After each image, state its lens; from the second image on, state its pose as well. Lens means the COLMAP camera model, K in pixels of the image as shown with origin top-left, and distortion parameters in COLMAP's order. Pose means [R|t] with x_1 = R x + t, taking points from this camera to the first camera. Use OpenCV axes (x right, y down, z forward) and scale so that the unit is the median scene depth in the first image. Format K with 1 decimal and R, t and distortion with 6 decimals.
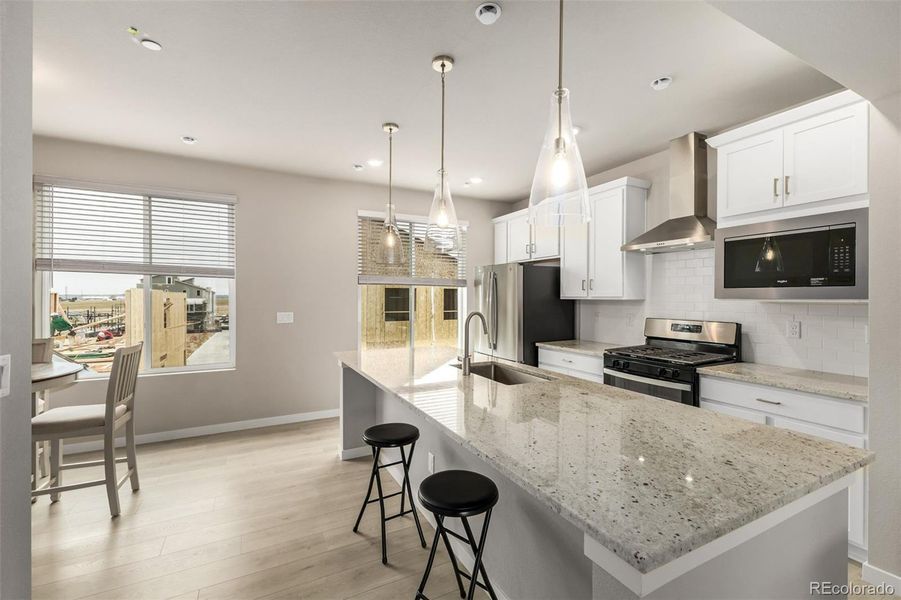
lens RADIAL K [[387.6, 0, 451.0], [0, 387.6, 298.5], [0, 0, 1]] dist [0.011684, -0.000661]
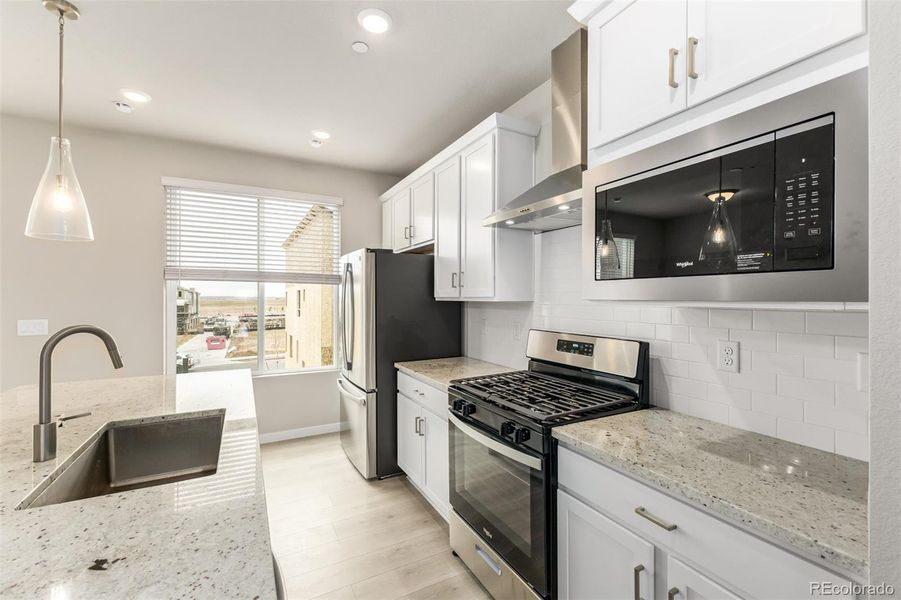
lens RADIAL K [[387.6, 0, 451.0], [0, 387.6, 298.5], [0, 0, 1]] dist [0.011684, -0.000661]
pose [[0.999885, -0.001201, 0.015117, 0.412379], [0.001236, 0.999997, -0.002298, -0.000726], [-0.015115, 0.002317, 0.999883, 0.393870]]
